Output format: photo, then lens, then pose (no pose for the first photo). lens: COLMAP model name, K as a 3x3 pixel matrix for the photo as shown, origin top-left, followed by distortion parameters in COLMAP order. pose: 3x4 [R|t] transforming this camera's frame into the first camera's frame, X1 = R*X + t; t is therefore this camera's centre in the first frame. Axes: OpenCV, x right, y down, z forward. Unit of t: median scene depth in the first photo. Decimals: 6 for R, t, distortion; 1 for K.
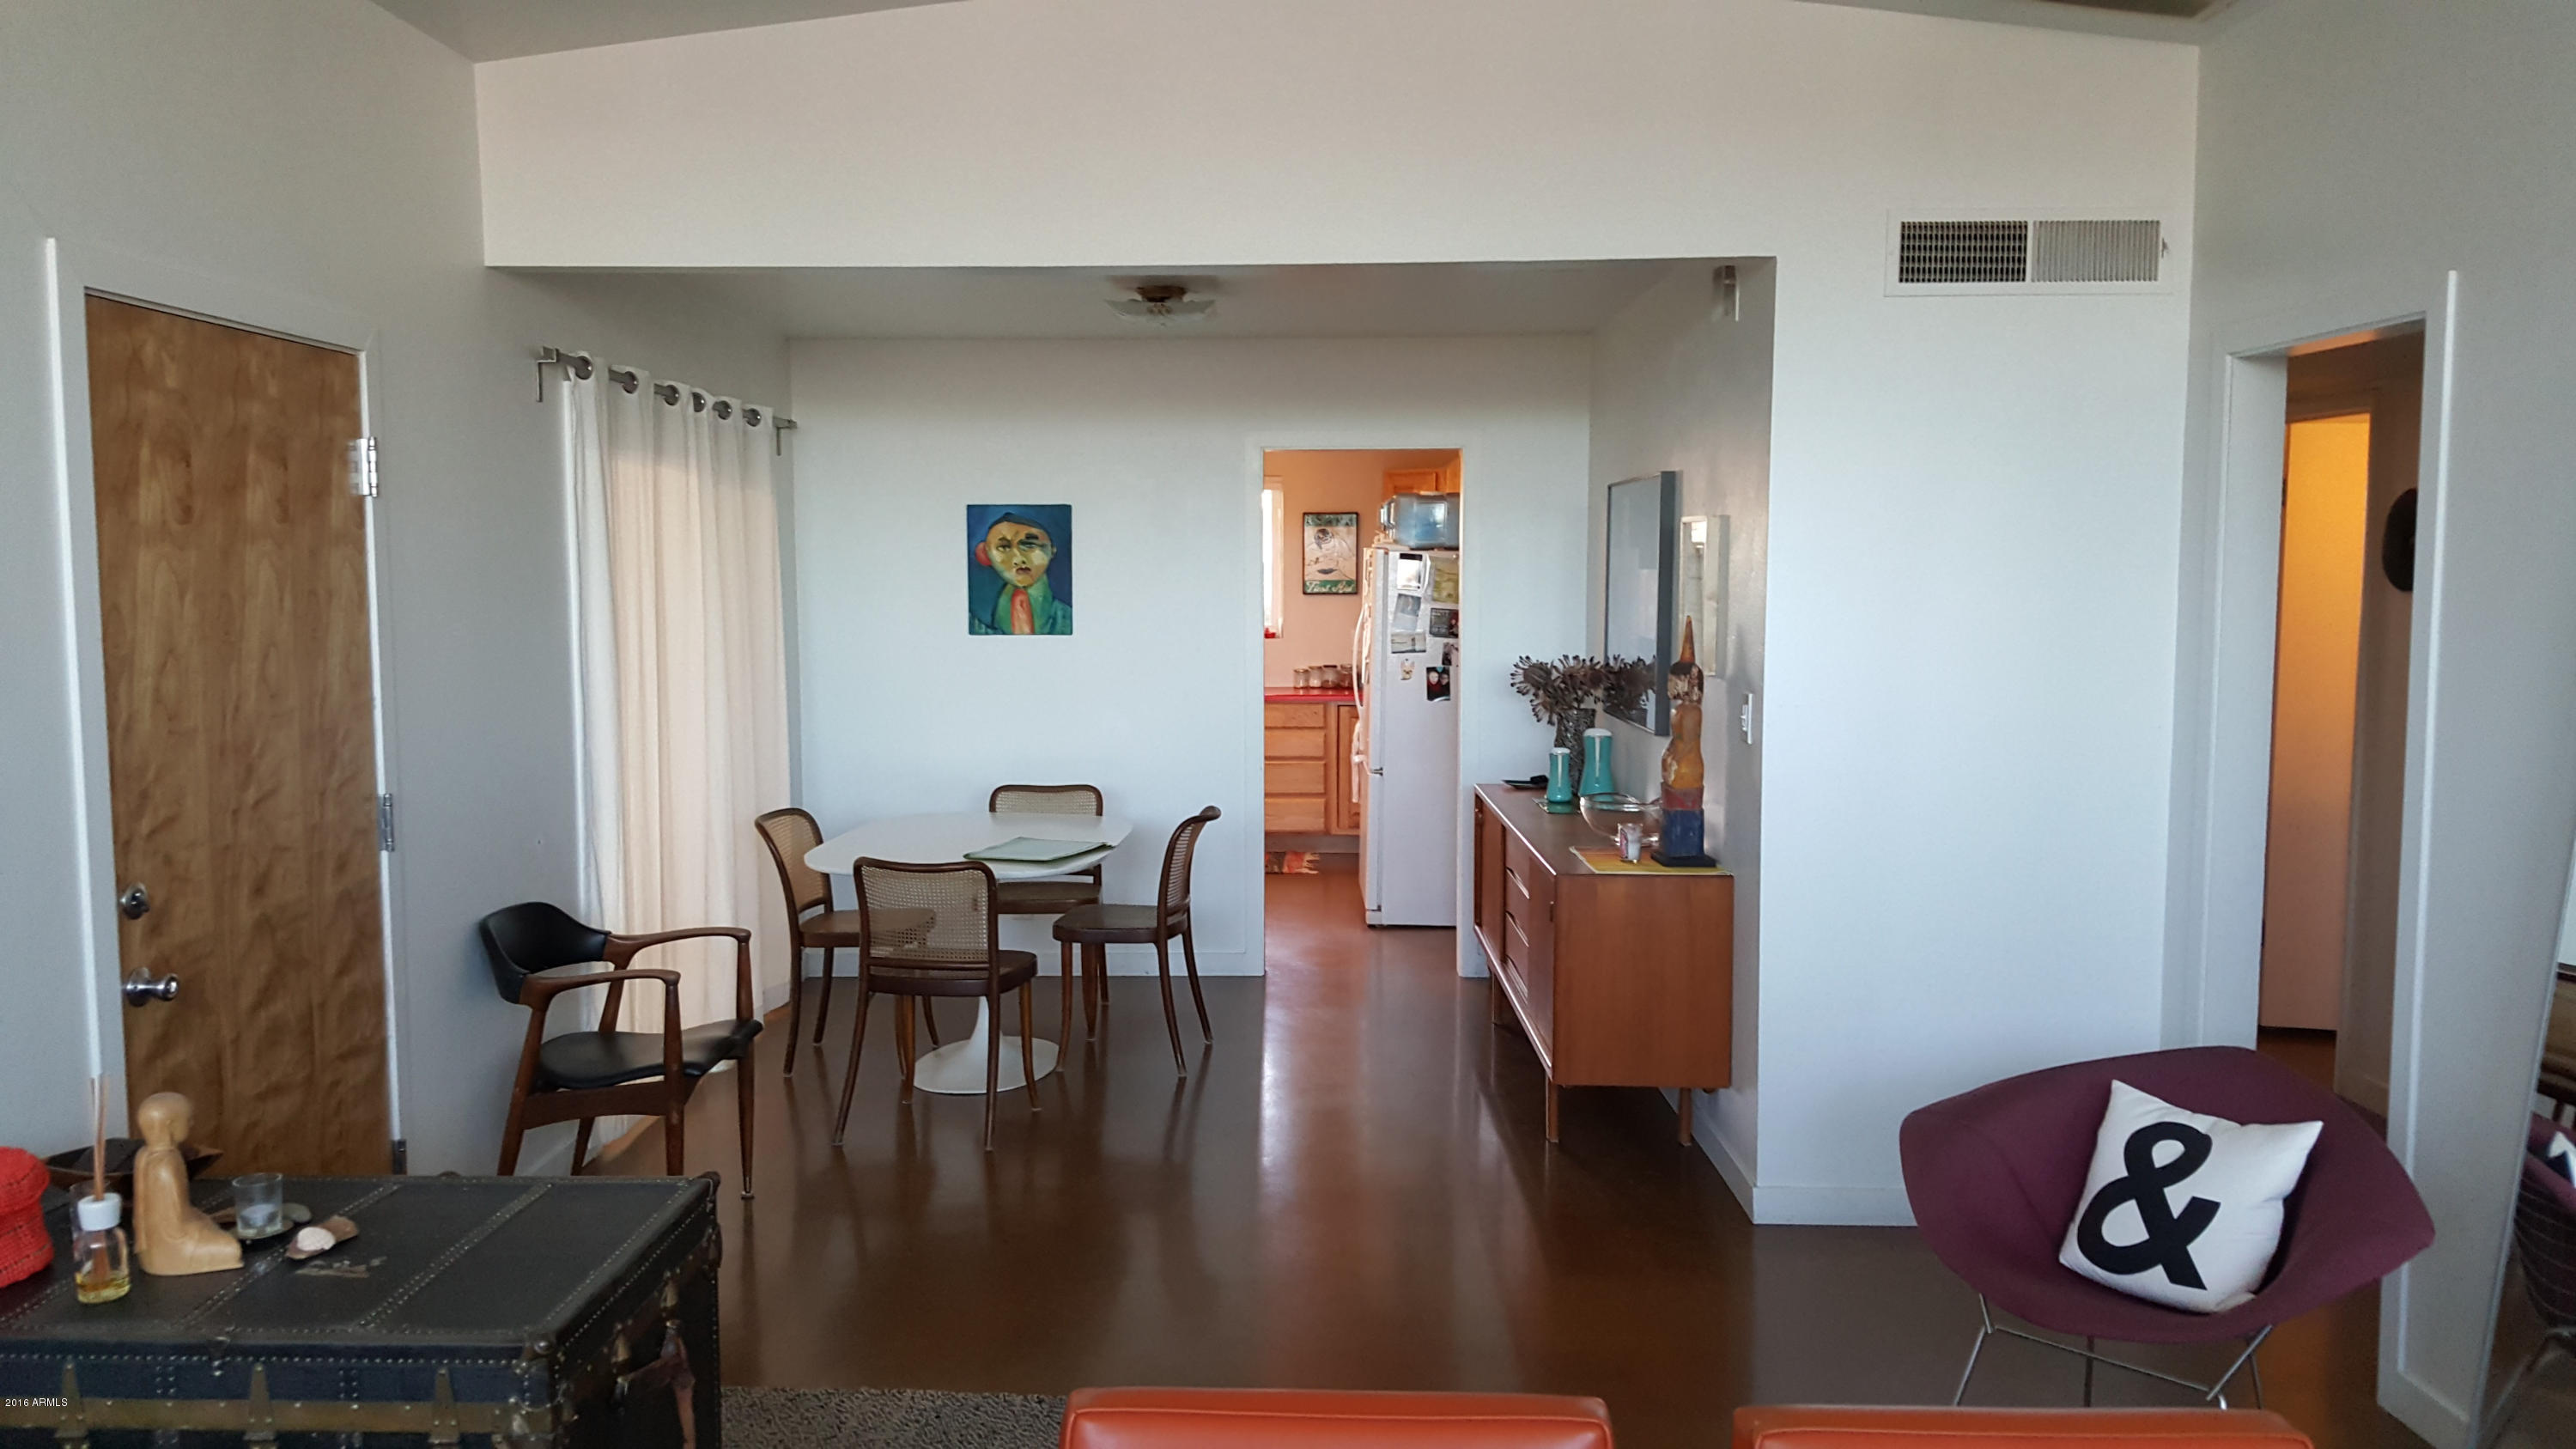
lens RADIAL K [[2070.1, 0, 1286.1], [0, 2070.1, 720.2], [0, 0, 1]] dist [0.018673, 0.003245]
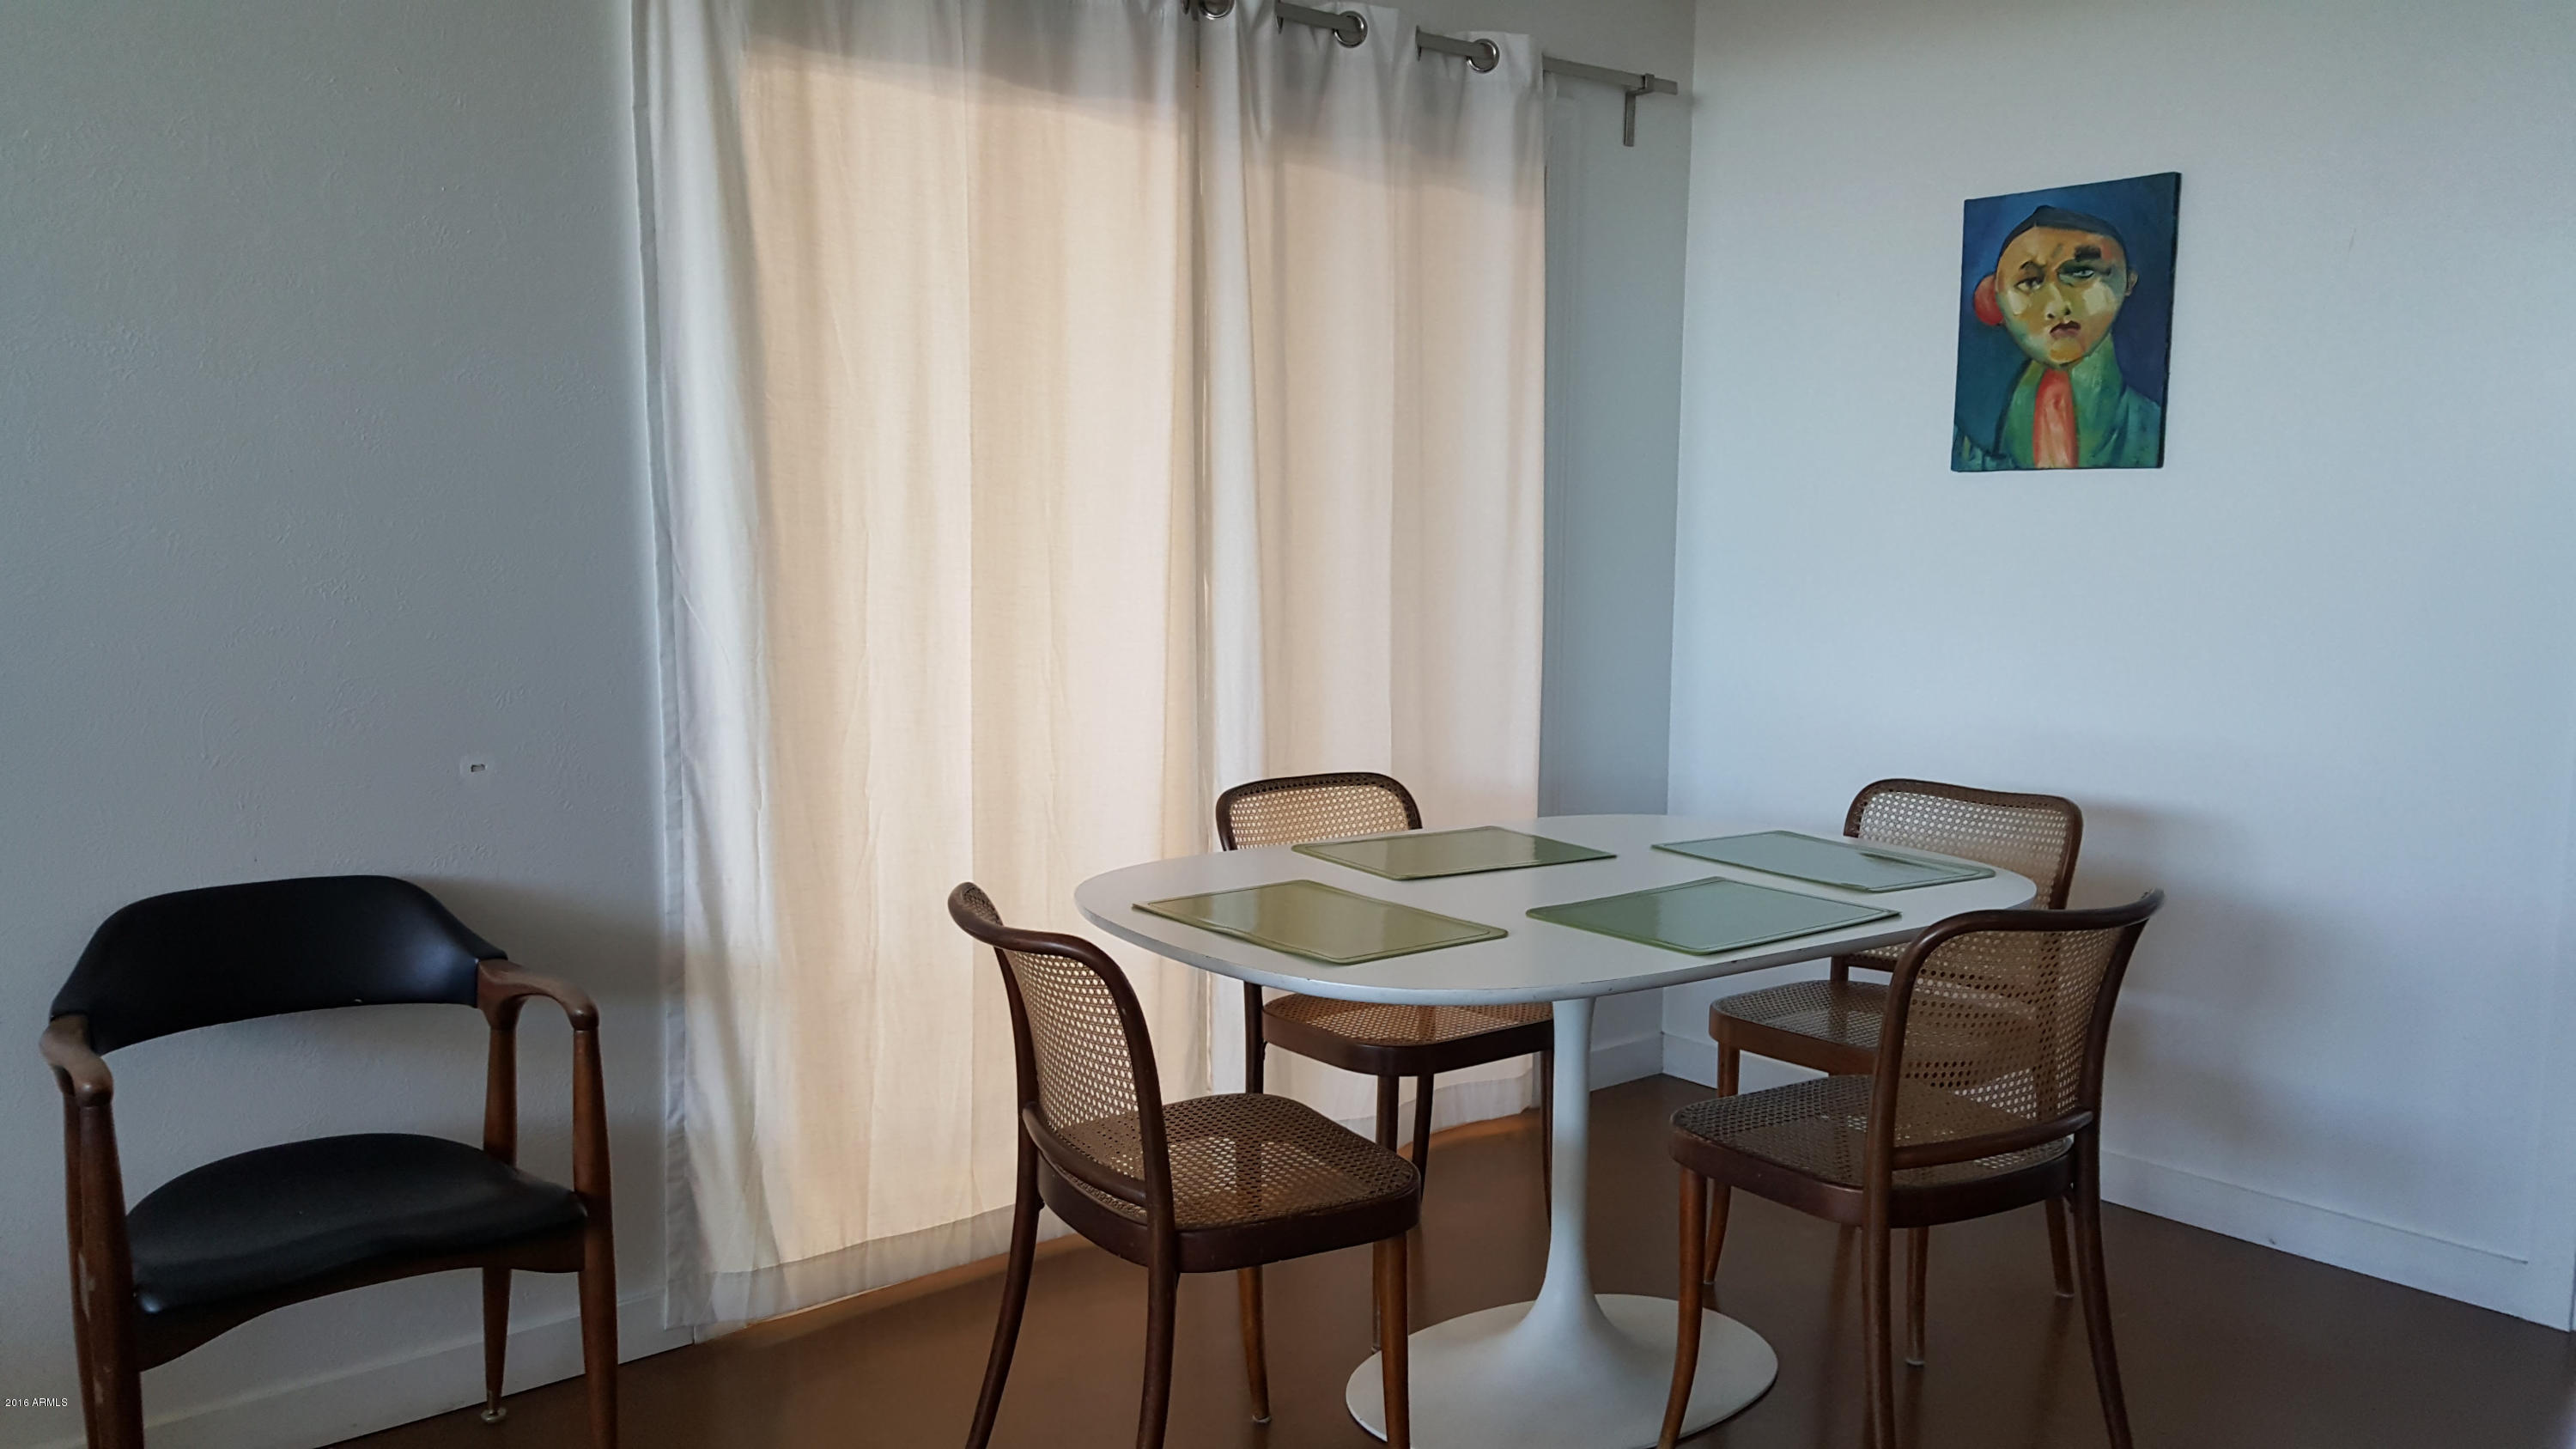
lens RADIAL K [[2070.1, 0, 1293.1], [0, 2070.1, 740.2], [0, 0, 1]] dist [0.018673, 0.003245]
pose [[0.593536, 0.090185, -0.799738, 0.150987], [-0.073755, 0.995615, 0.057536, 0.005271], [0.801421, 0.024835, 0.597585, 0.585641]]
